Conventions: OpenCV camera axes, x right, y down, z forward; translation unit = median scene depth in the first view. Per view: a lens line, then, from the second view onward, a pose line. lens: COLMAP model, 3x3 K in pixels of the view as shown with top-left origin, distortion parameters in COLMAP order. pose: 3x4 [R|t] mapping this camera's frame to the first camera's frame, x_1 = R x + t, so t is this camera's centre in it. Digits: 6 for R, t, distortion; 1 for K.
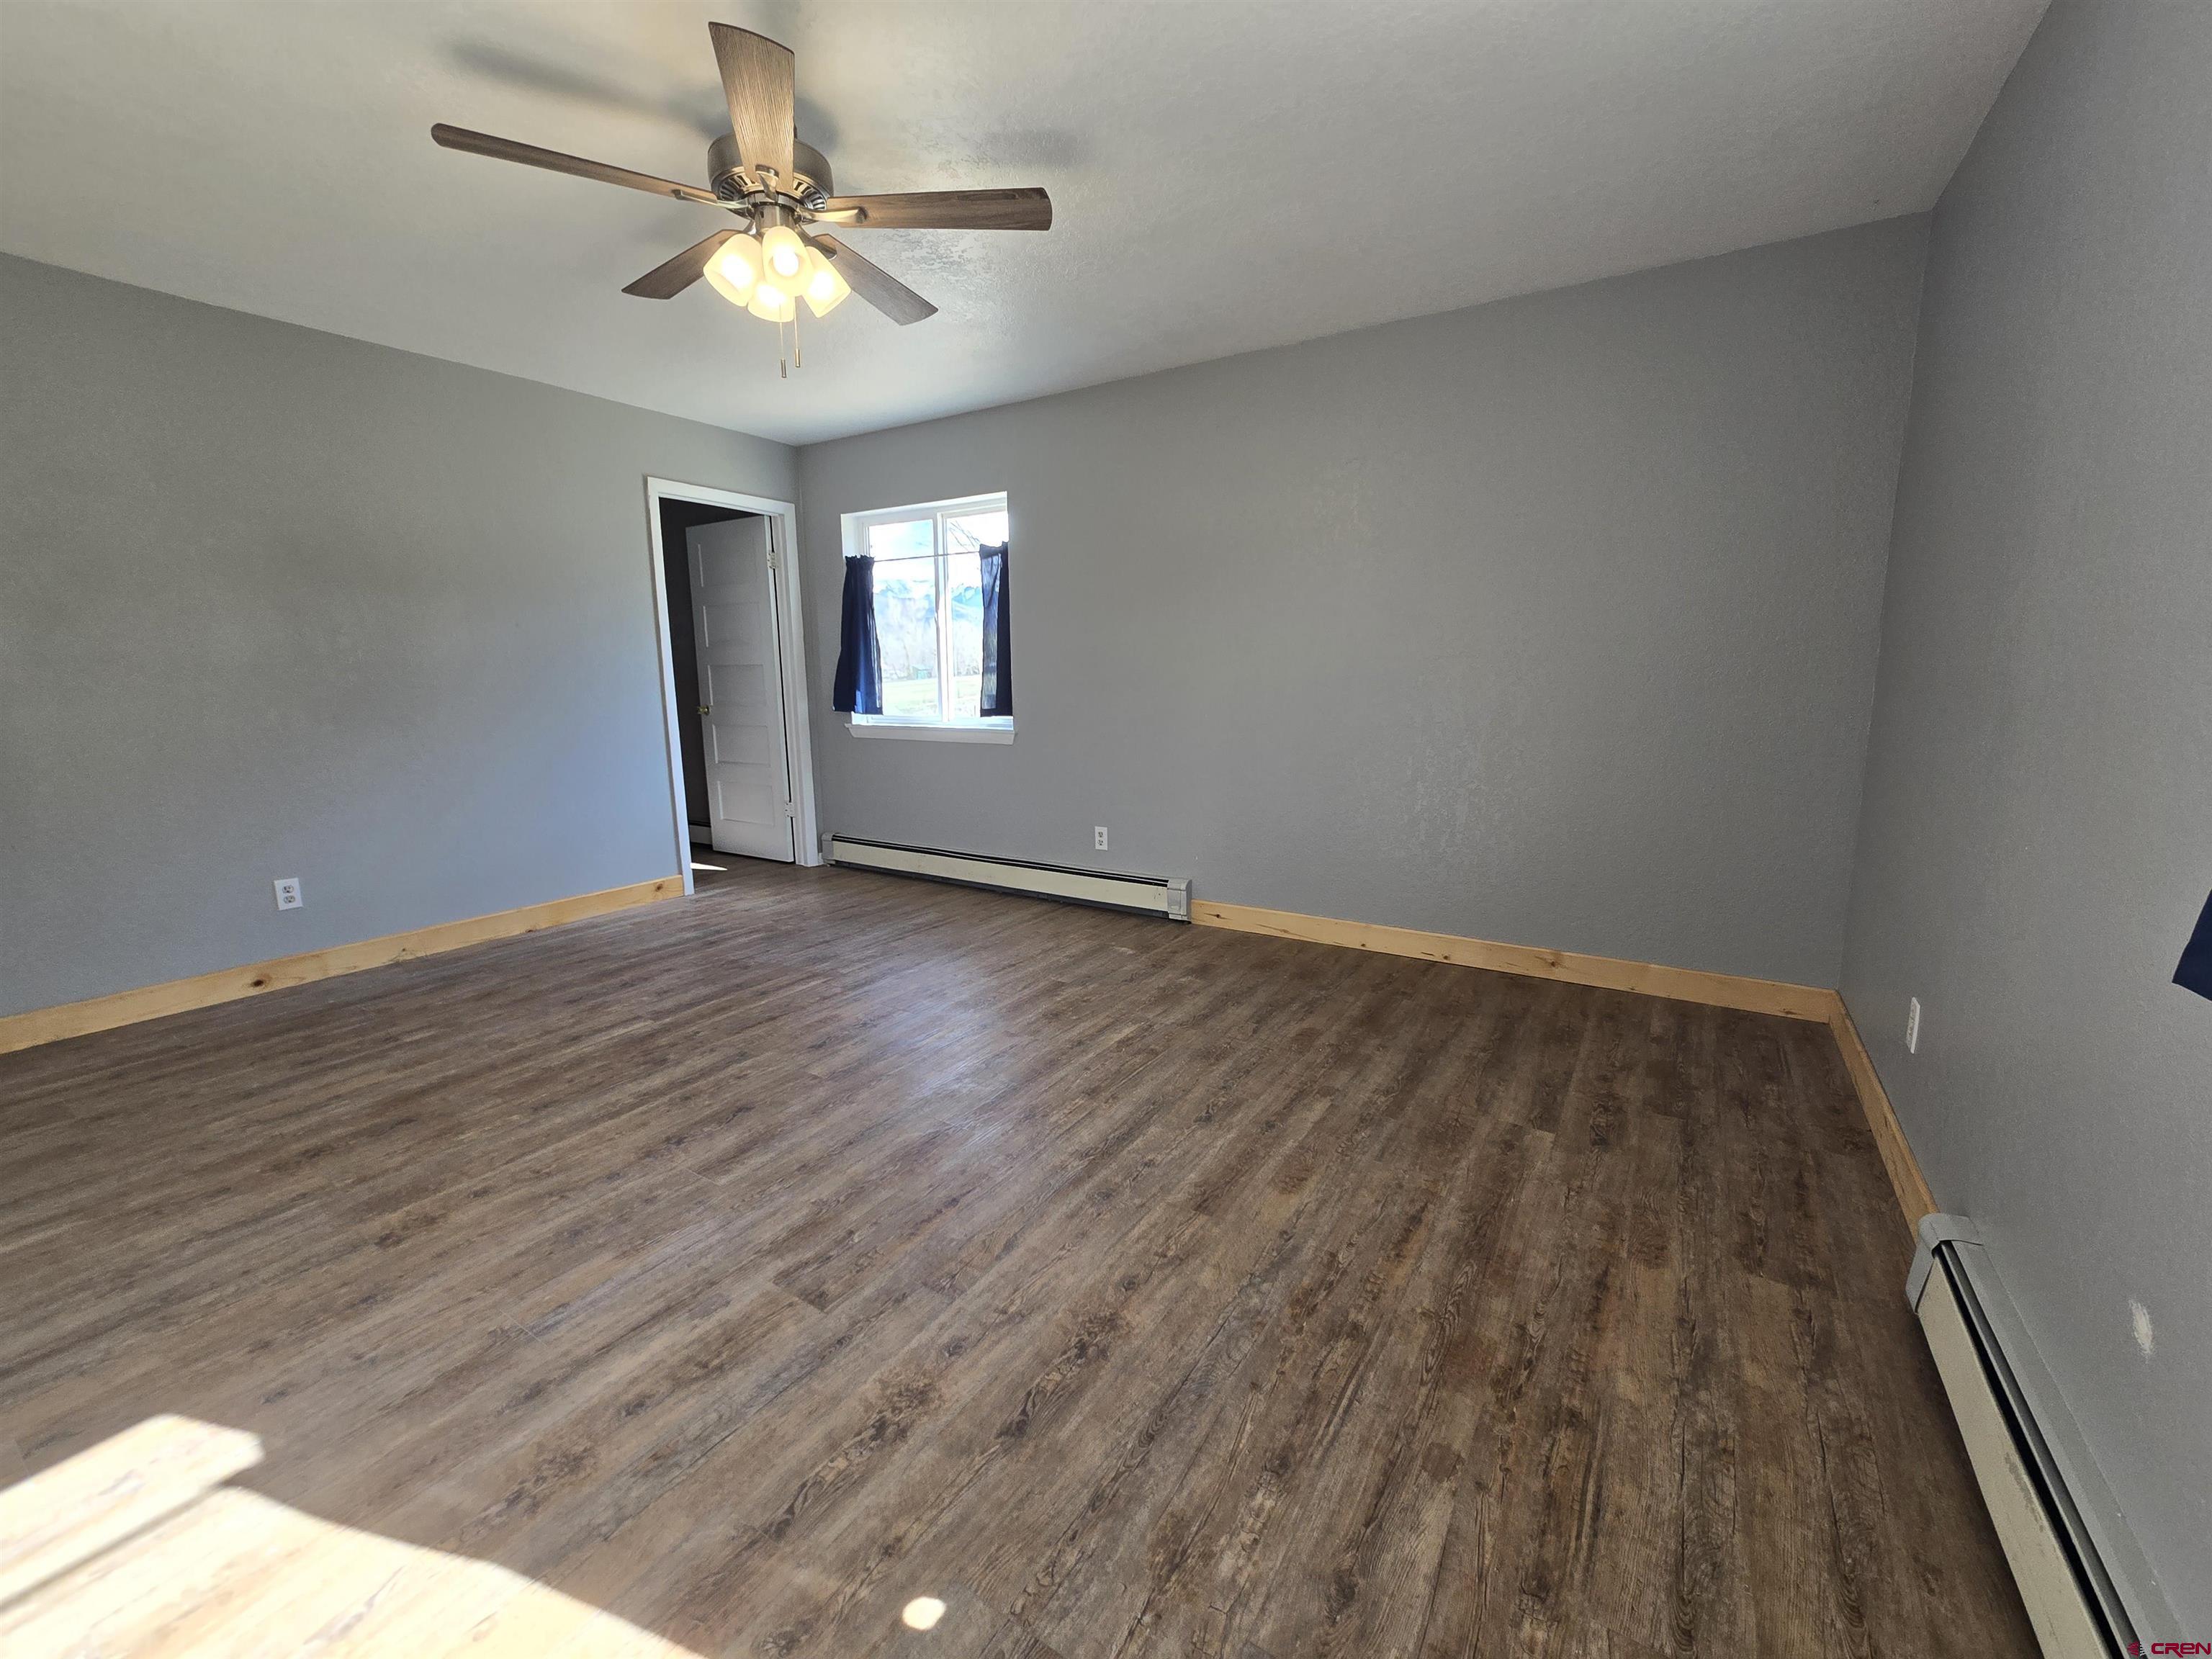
lens RADIAL K [[898.5, 0, 1106.6], [0, 898.5, 835.7], [0, 0, 1]] dist [-0.001367, -0.000282]
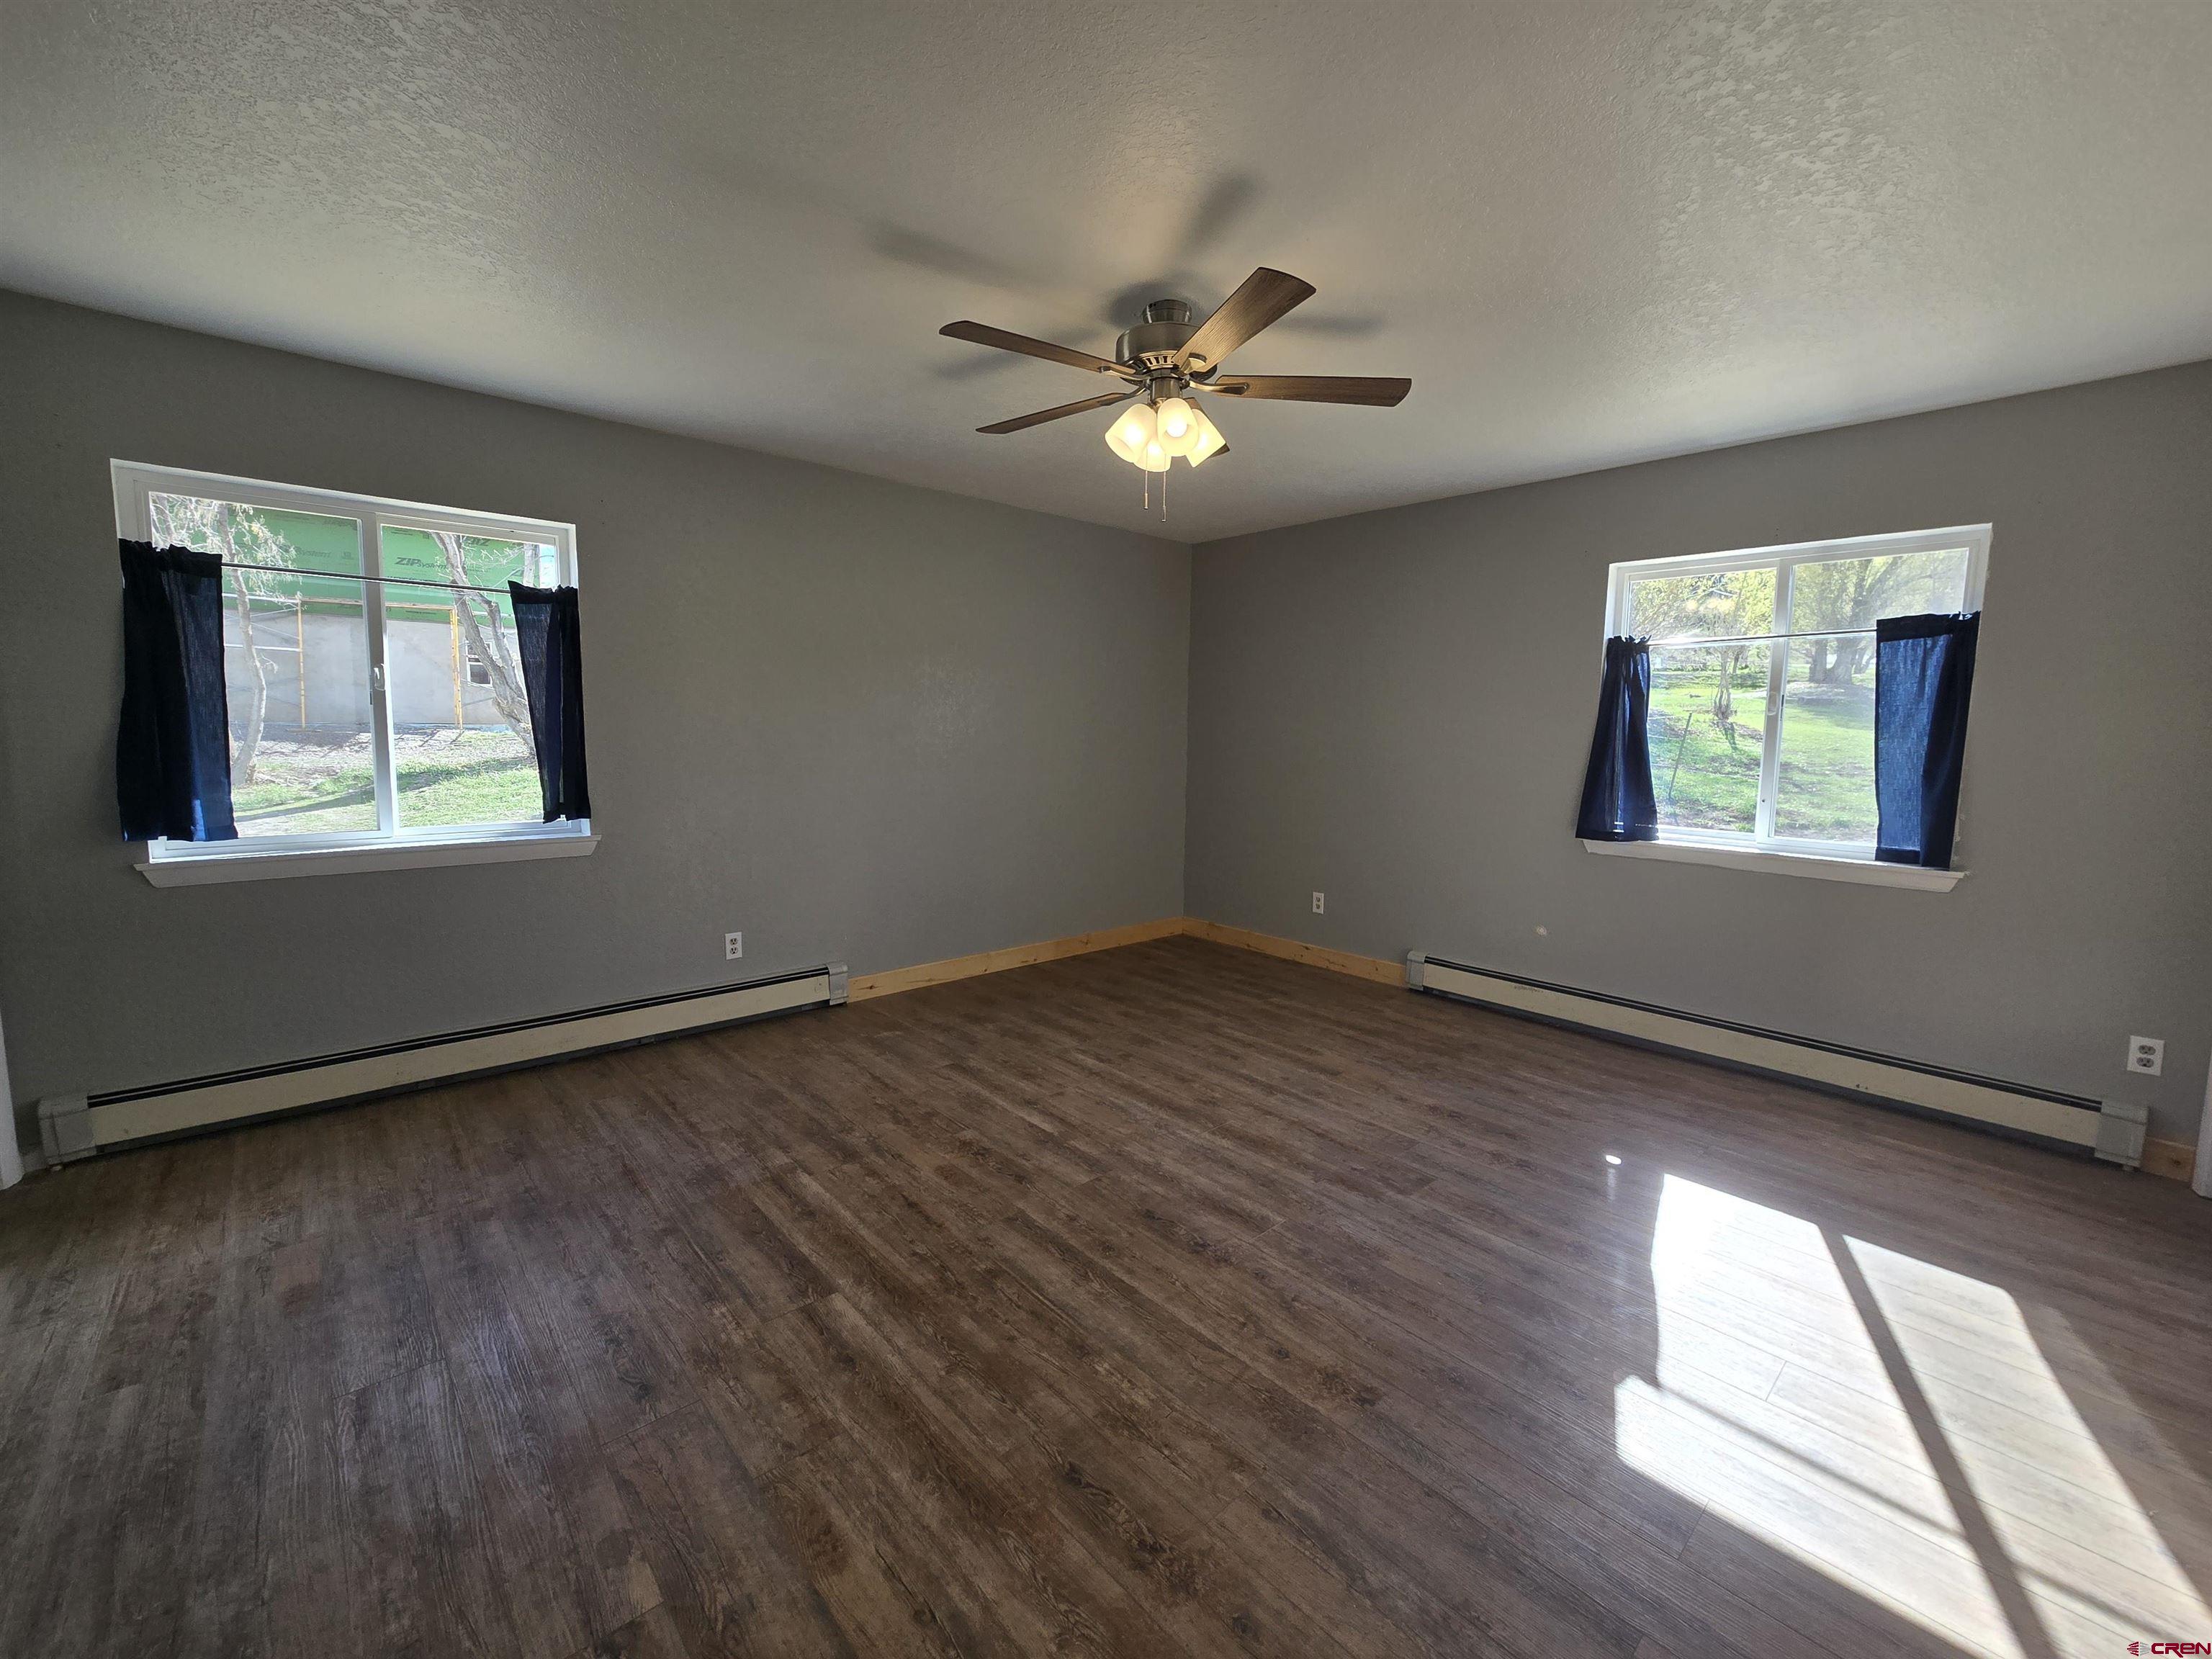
lens RADIAL K [[898.5, 0, 1109.4], [0, 898.5, 821.8], [0, 0, 1]] dist [-0.001367, -0.000282]
pose [[0.261175, -0.087425, 0.961324, -1.291186], [0.159525, 0.986106, 0.046339, -0.171497], [-0.952019, 0.141253, 0.271493, 0.687932]]
